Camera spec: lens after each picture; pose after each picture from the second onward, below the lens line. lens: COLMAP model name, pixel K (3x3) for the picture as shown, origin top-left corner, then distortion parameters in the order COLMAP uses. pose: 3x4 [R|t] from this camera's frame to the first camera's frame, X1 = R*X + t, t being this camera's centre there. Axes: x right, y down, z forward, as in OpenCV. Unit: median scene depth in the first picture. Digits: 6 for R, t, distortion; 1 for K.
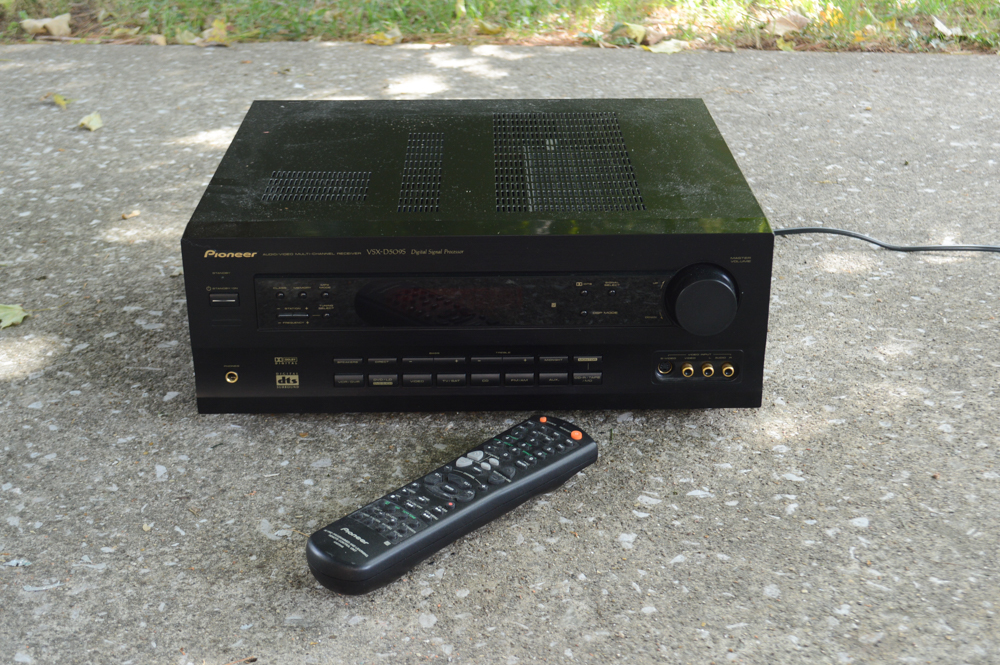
lens RADIAL K [[1421.4, 0, 500.0], [0, 1421.4, 332.5], [0, 0, 1]] dist [-0.010126, -0.039931]
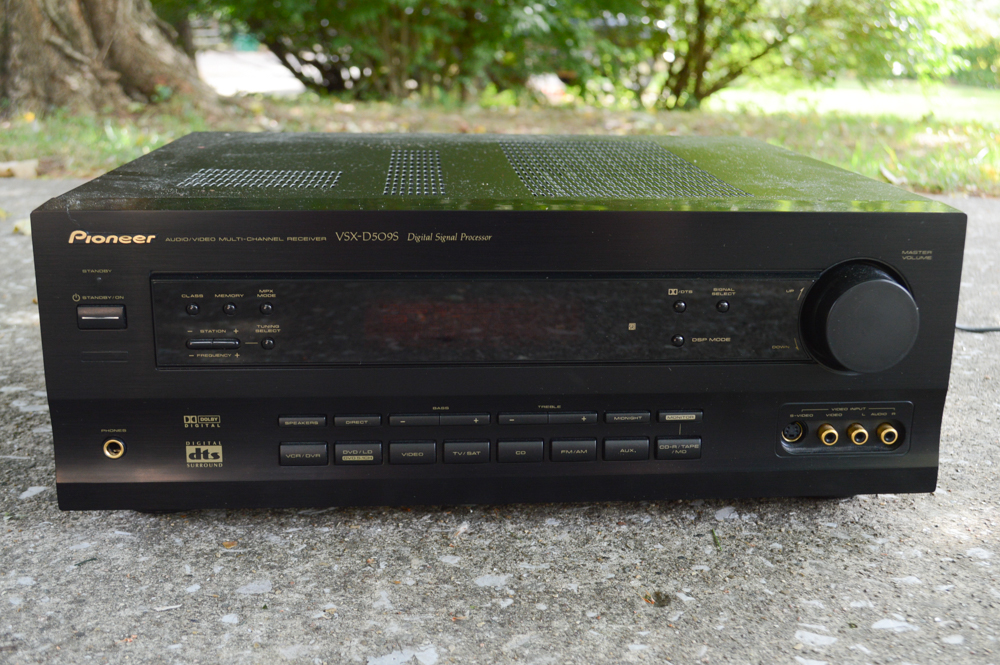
lens RADIAL K [[1129.2, 0, 517.5], [0, 1129.2, 331.5], [0, 0, 1]] dist [-0.061201, 0.023618]
pose [[0.997376, 0.000576, 0.072398, -0.048177], [0.011193, 0.986719, -0.162050, 0.062000], [-0.071529, 0.162435, 0.984123, 0.496700]]
